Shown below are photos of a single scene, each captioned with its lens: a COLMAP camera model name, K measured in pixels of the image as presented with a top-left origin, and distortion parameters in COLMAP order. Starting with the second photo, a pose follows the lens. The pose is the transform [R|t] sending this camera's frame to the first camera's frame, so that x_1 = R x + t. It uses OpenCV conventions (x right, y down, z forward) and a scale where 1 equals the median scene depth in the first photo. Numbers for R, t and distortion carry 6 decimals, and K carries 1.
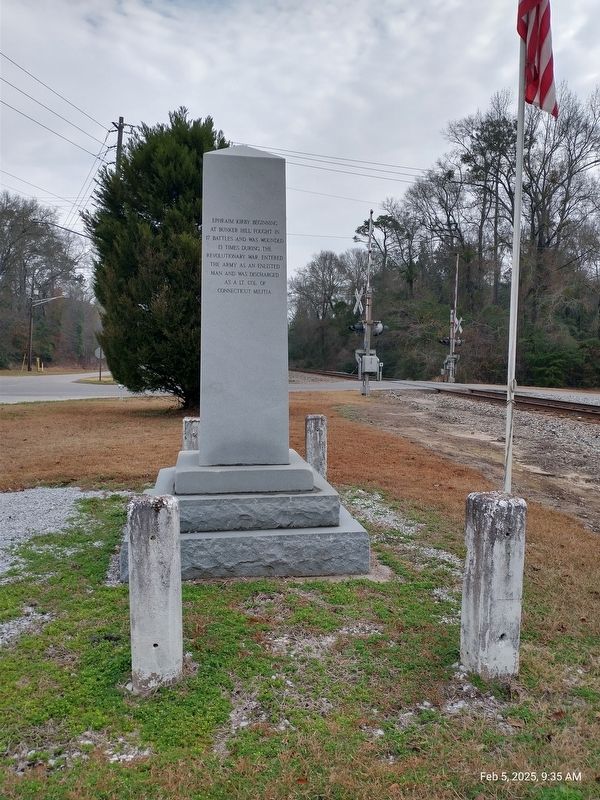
lens RADIAL K [[640.7, 0, 300.0], [0, 640.7, 400.0], [0, 0, 1]] dist [0.097512, -0.207973]
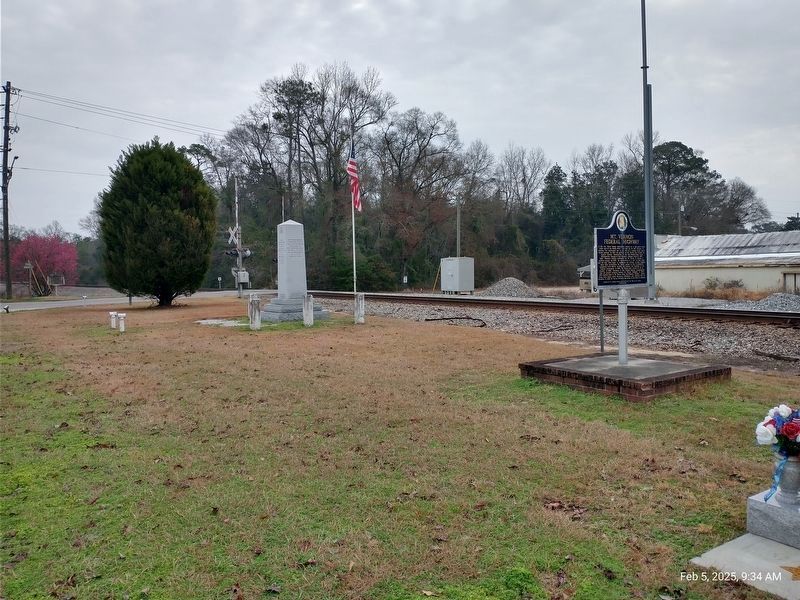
lens RADIAL K [[640.7, 0, 400.0], [0, 640.7, 300.0], [0, 0, 1]] dist [0.097512, -0.207973]
pose [[0.896696, -0.050365, 0.439773, -0.098126], [0.060135, 0.998156, -0.008301, 0.013993], [-0.438544, 0.033889, 0.898071, -0.223537]]
